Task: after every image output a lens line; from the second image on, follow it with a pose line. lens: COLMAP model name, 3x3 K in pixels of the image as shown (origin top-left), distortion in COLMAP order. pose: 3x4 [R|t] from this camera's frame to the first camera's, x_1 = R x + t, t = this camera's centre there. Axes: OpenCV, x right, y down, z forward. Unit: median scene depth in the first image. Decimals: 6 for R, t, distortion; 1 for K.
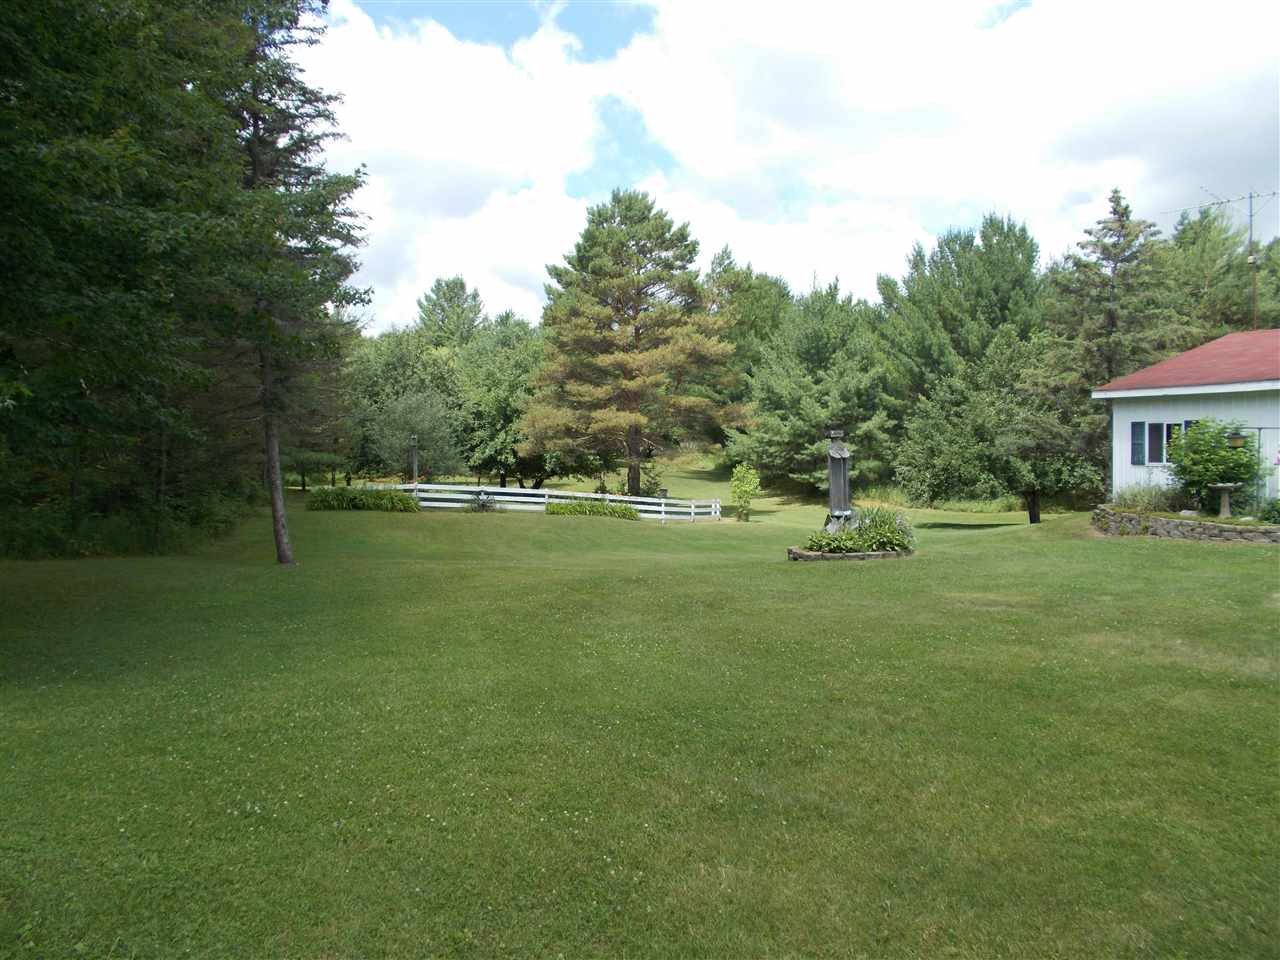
lens RADIAL K [[979.3, 0, 638.8], [0, 979.3, 479.9], [0, 0, 1]] dist [-0.003340, -0.001173]
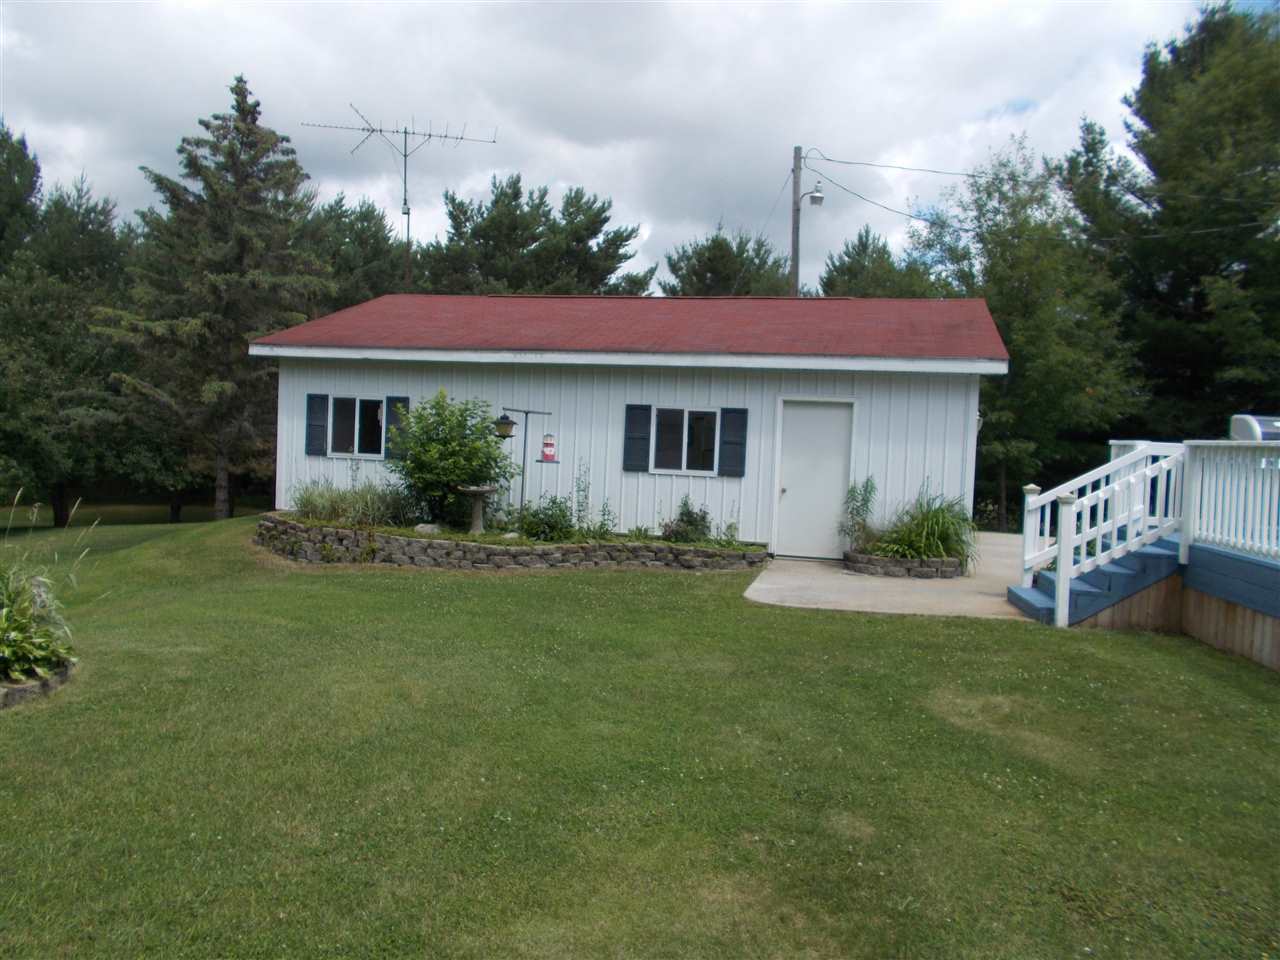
lens RADIAL K [[979.3, 0, 636.9], [0, 979.3, 480.0], [0, 0, 1]] dist [-0.003340, -0.001173]
pose [[0.556314, 0.001661, 0.830971, 0.053610], [-0.016392, 0.999825, 0.008976, -0.007816], [-0.830811, -0.018615, 0.556244, 0.416426]]
